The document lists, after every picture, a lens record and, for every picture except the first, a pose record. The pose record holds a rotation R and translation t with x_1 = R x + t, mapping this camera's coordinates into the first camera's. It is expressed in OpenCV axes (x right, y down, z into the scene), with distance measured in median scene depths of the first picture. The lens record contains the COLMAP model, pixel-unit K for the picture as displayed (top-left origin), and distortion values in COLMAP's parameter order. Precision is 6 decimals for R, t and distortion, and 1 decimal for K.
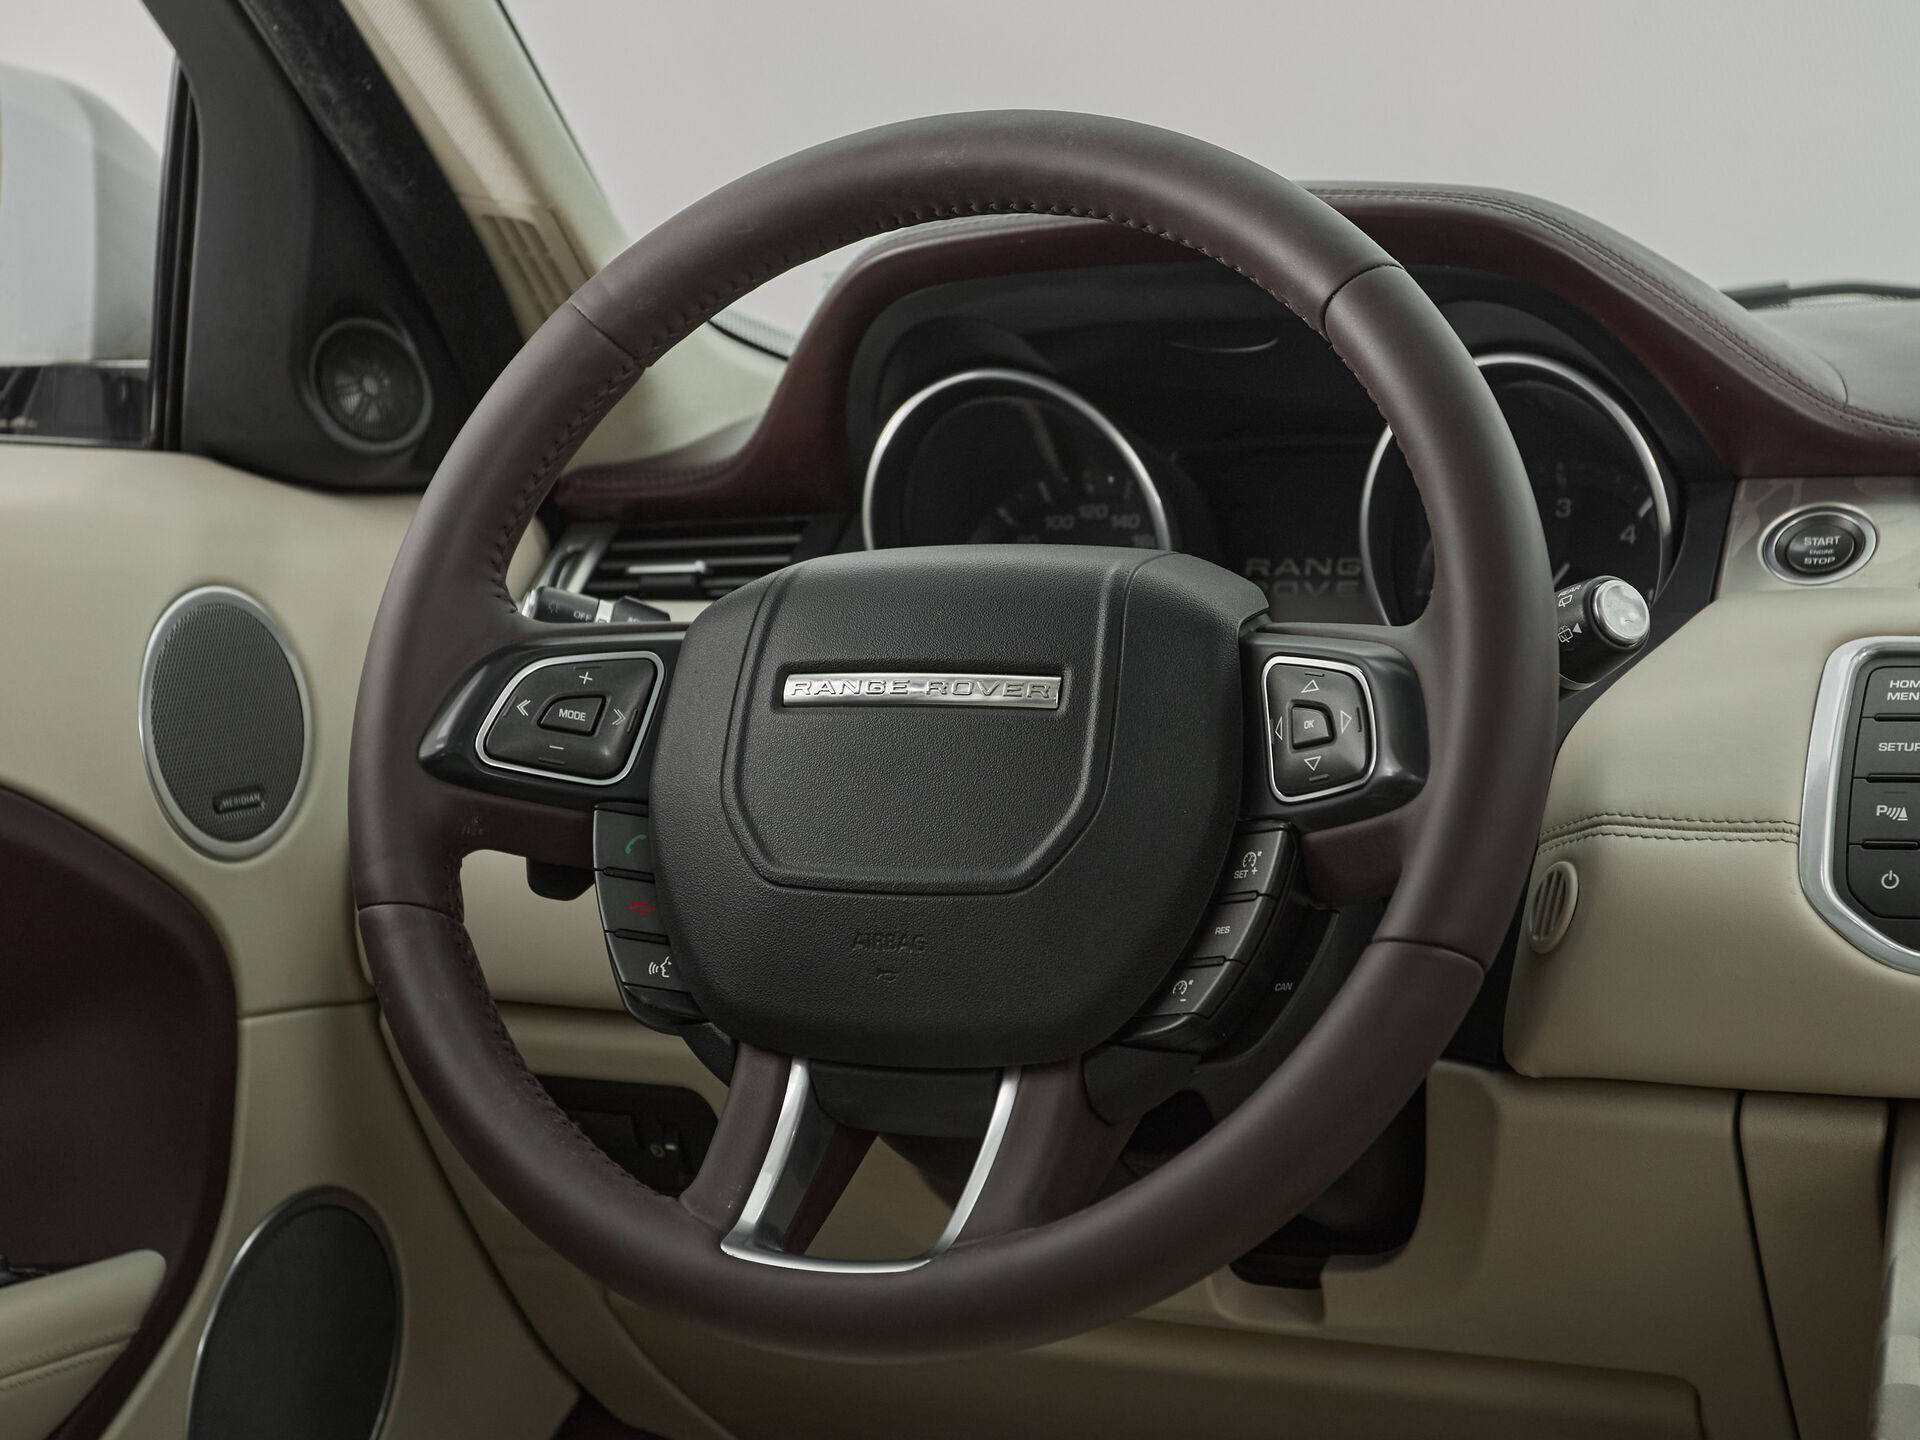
lens RADIAL K [[3581.9, 0, 944.5], [0, 3581.9, 621.2], [0, 0, 1]] dist [0.017538, 0.000000]
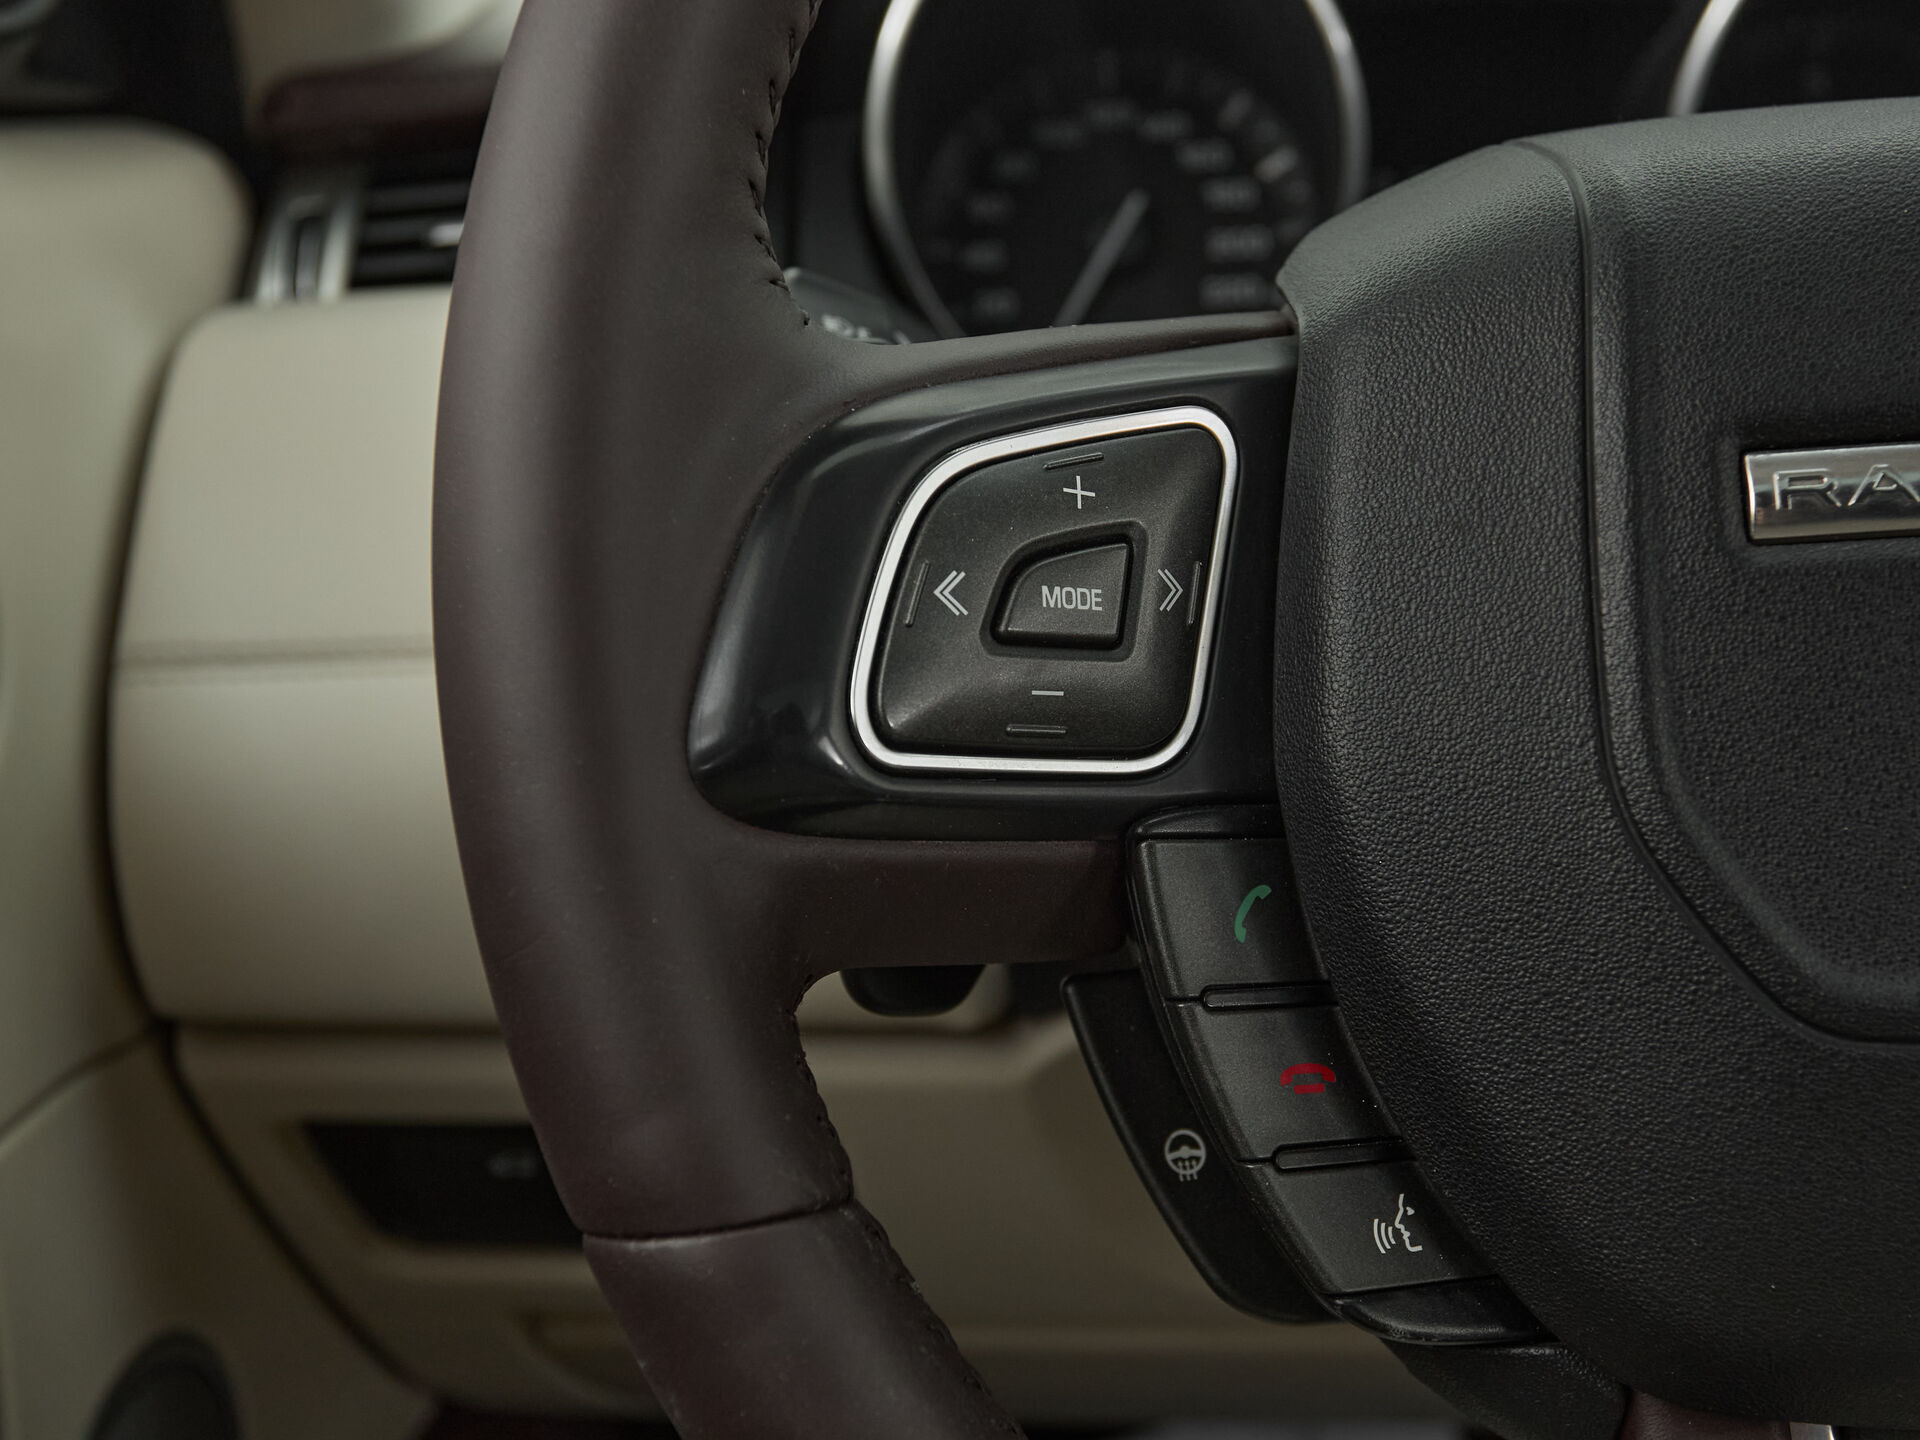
lens RADIAL K [[2162.1, 0, 960.5], [0, 2162.1, 741.6], [0, 0, 1]] dist [-0.031143, 0.000000]
pose [[0.919822, -0.134137, 0.368693, -0.196797], [0.052181, 0.973216, 0.223890, -0.009931], [-0.388850, -0.186701, 0.902185, 0.792946]]
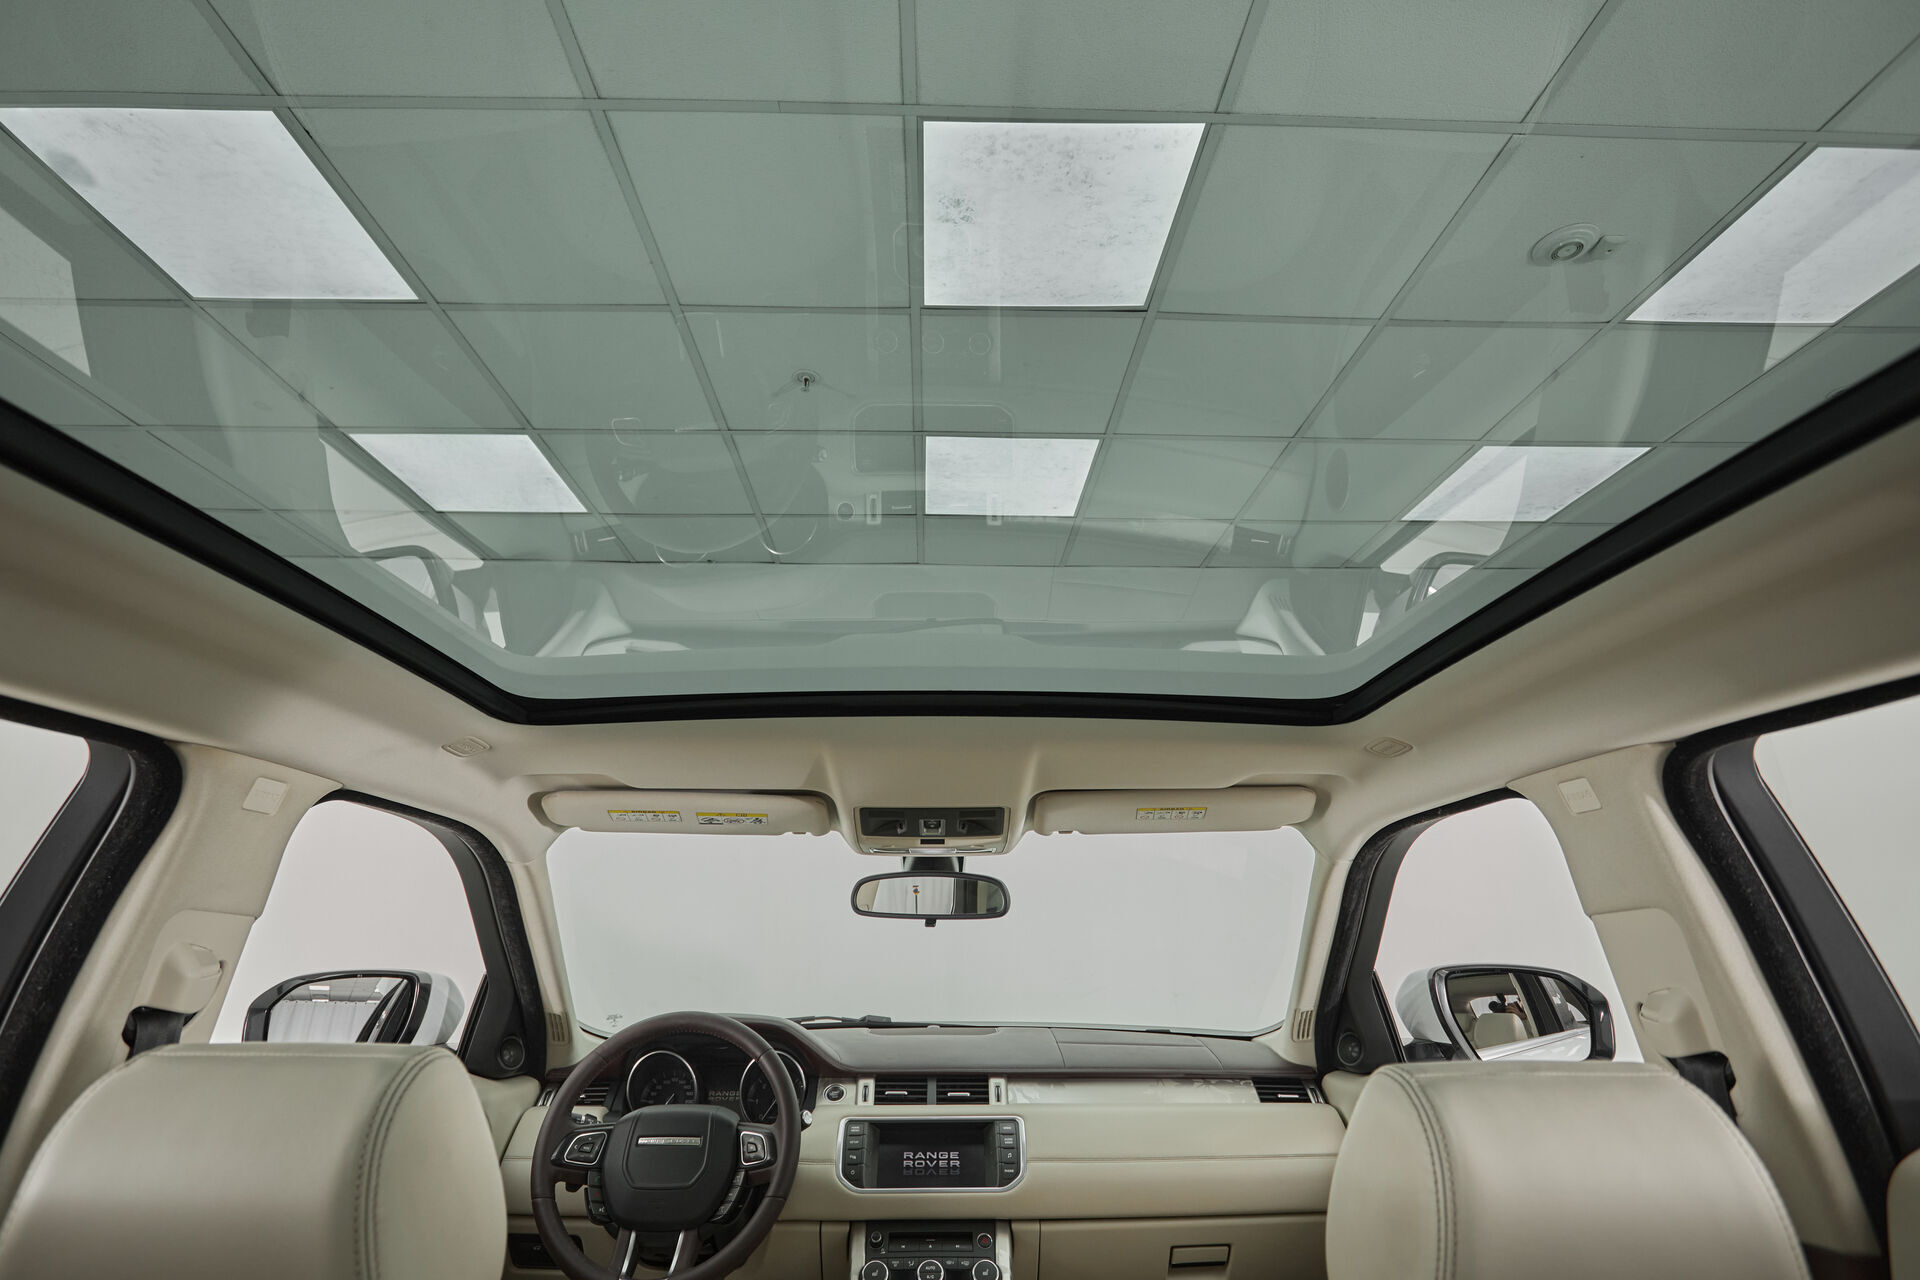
lens RADIAL K [[942.2, 0, 949.0], [0, 942.2, 642.8], [0, 0, 1]] dist [0.002357, 0.000664]
pose [[0.907164, 0.158395, 0.389826, -0.257103], [0.000941, 0.925677, -0.378314, -0.117489], [-0.420776, 0.343560, 0.839592, -0.458684]]
